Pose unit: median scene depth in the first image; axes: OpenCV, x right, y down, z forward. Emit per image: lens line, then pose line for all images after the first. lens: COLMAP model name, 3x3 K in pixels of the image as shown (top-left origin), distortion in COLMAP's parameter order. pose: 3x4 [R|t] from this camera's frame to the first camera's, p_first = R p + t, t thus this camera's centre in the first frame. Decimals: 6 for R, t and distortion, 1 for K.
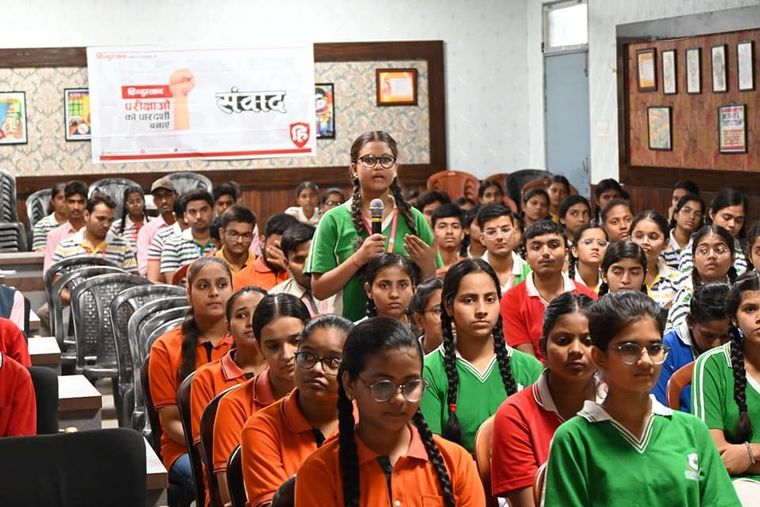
lens RADIAL K [[1964.3, 0, 382.2], [0, 1964.3, 249.3], [0, 0, 1]] dist [0.029440, 0.000000]
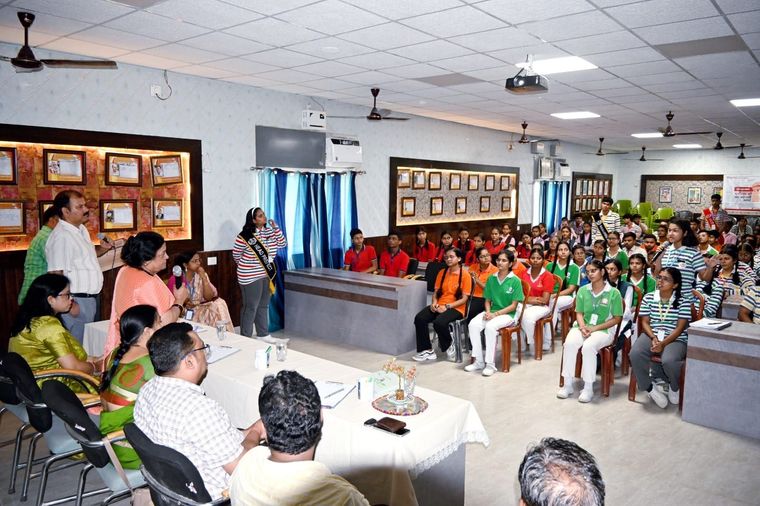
lens RADIAL K [[570.0, 0, 379.6], [0, 570.0, 251.2], [0, 0, 1]] dist [0.008885, -0.010188]
pose [[0.601639, 0.123950, -0.789093, 0.263770], [-0.083157, 0.992238, 0.092458, -0.017925], [0.794428, 0.009993, 0.607276, -0.017005]]
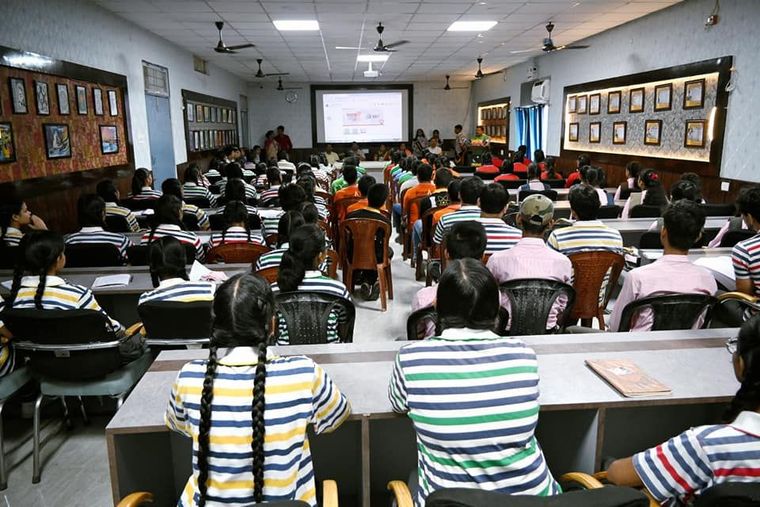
lens RADIAL K [[582.8, 0, 381.2], [0, 582.8, 247.2], [0, 0, 1]] dist [0.035732, -0.000631]
pose [[-0.983805, 0.001688, 0.179232, -0.073922], [0.048578, 0.965041, 0.257557, -0.062291], [-0.172531, 0.262092, -0.949495, 0.974271]]
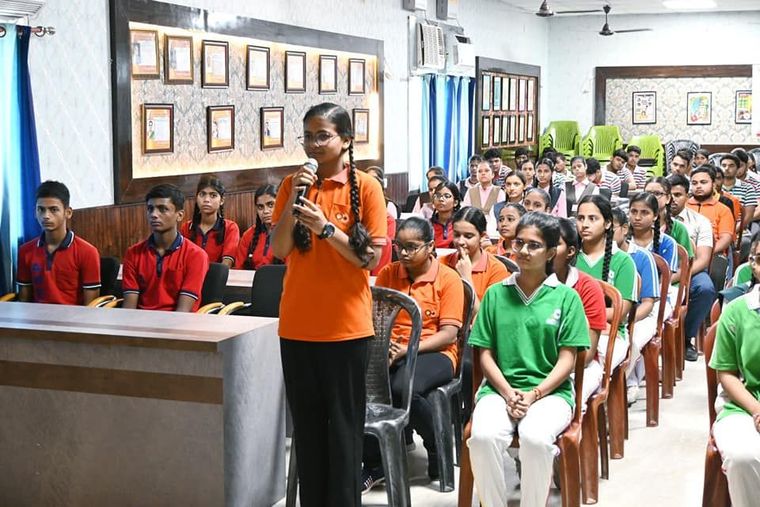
lens RADIAL K [[1216.0, 0, 377.6], [0, 1216.0, 254.8], [0, 0, 1]] dist [0.023721, 0.000000]
pose [[0.824036, 0.089792, -0.559376, 0.163901], [-0.059509, 0.995617, 0.072153, -0.002723], [0.563403, -0.026169, 0.825768, 0.011241]]
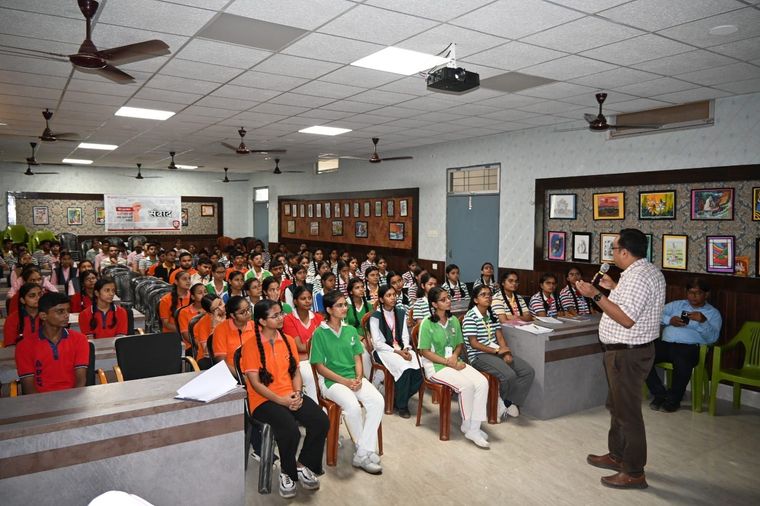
lens RADIAL K [[570.0, 0, 379.4], [0, 570.0, 254.7], [0, 0, 1]] dist [0.008885, -0.010188]
pose [[0.944317, 0.014149, 0.328733, -0.034799], [-0.013434, 0.999900, -0.004447, -0.009359], [-0.328763, -0.000217, 0.944412, 0.009281]]
